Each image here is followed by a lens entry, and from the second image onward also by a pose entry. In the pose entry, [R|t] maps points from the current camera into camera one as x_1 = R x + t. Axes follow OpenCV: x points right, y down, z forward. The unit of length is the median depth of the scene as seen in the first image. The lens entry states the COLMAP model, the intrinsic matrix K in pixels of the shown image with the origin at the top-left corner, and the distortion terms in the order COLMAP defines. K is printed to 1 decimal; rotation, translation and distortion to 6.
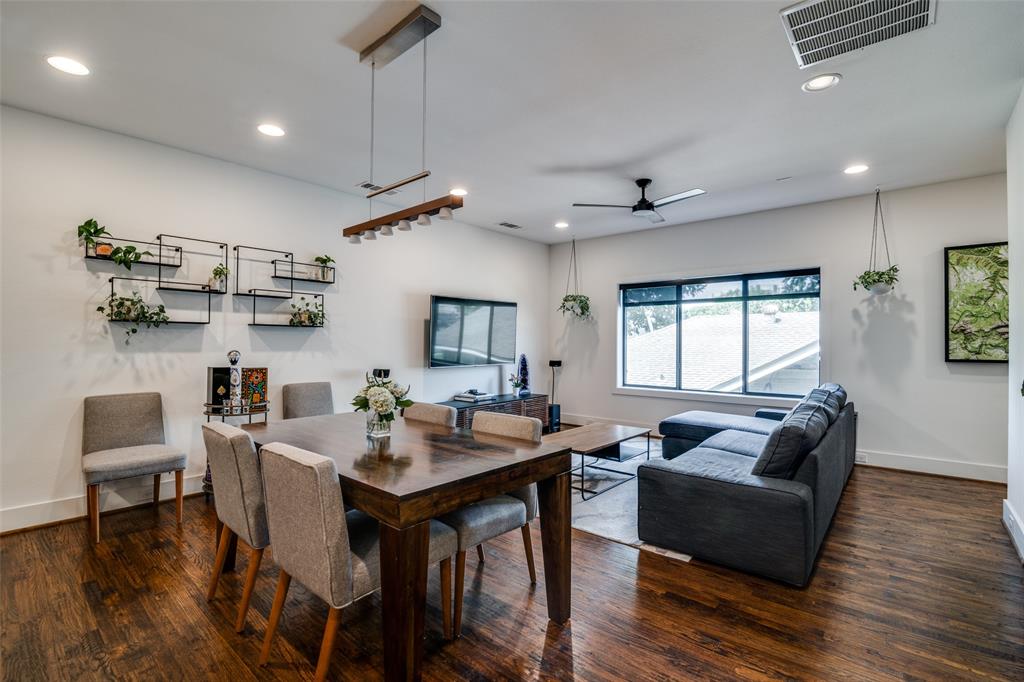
lens RADIAL K [[471.3, 0, 509.1], [0, 471.3, 340.2], [0, 0, 1]] dist [-0.021428, 0.000964]
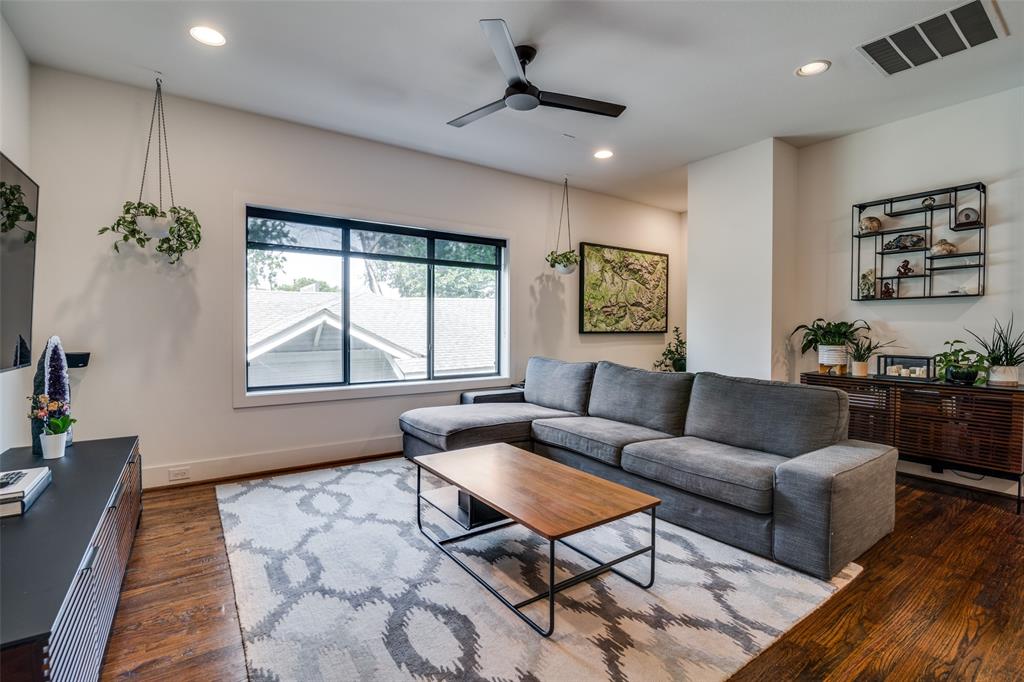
lens RADIAL K [[471.3, 0, 514.3], [0, 471.3, 340.0], [0, 0, 1]] dist [-0.021428, 0.000964]
pose [[0.231493, -0.024541, 0.972527, -0.297842], [-0.006073, 0.999626, 0.026670, 0.027375], [-0.972818, -0.012080, 0.231258, 0.768649]]
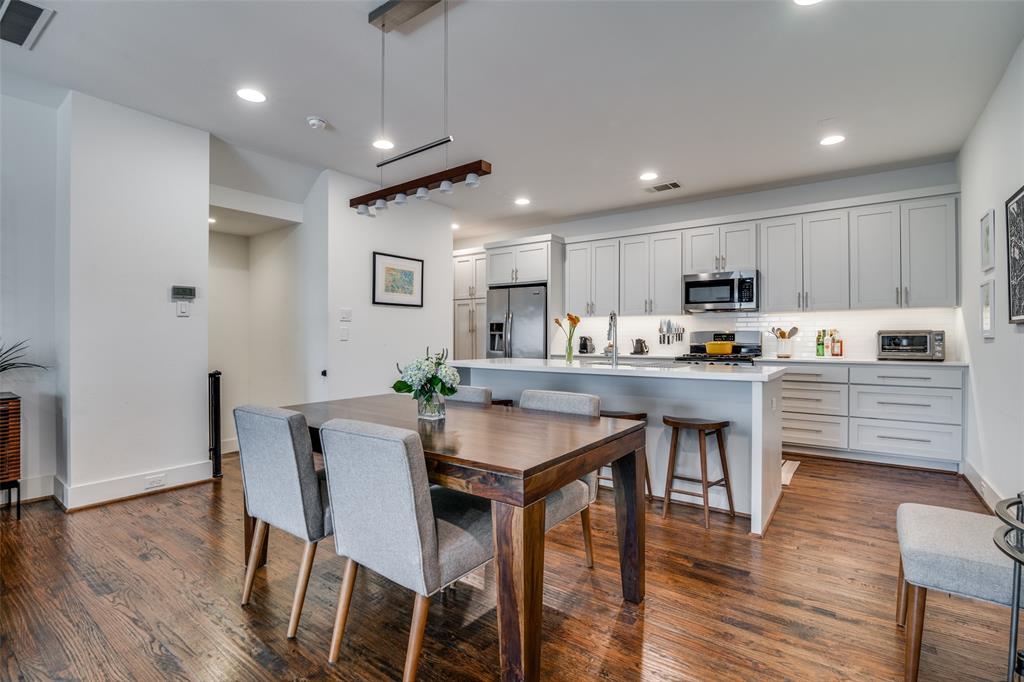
lens RADIAL K [[471.3, 0, 514.8], [0, 471.3, 339.6], [0, 0, 1]] dist [-0.021428, 0.000964]
pose [[-0.995446, -0.005127, -0.095190, -0.167978], [-0.005229, 0.999986, 0.000831, 0.024494], [0.095184, 0.001325, -0.995459, 0.925599]]
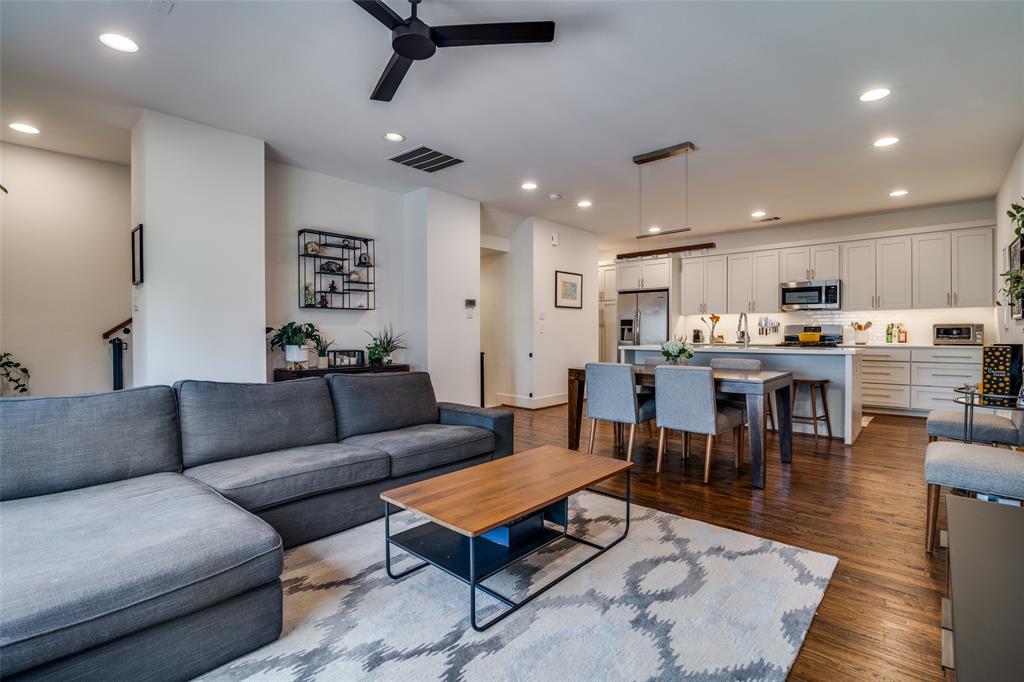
lens RADIAL K [[471.3, 0, 514.5], [0, 471.3, 338.4], [0, 0, 1]] dist [-0.021428, 0.000964]
pose [[-0.999977, -0.001063, 0.006722, 0.156351], [-0.000994, 0.999947, 0.010208, 0.031498], [-0.006733, 0.010201, -0.999925, 1.338508]]
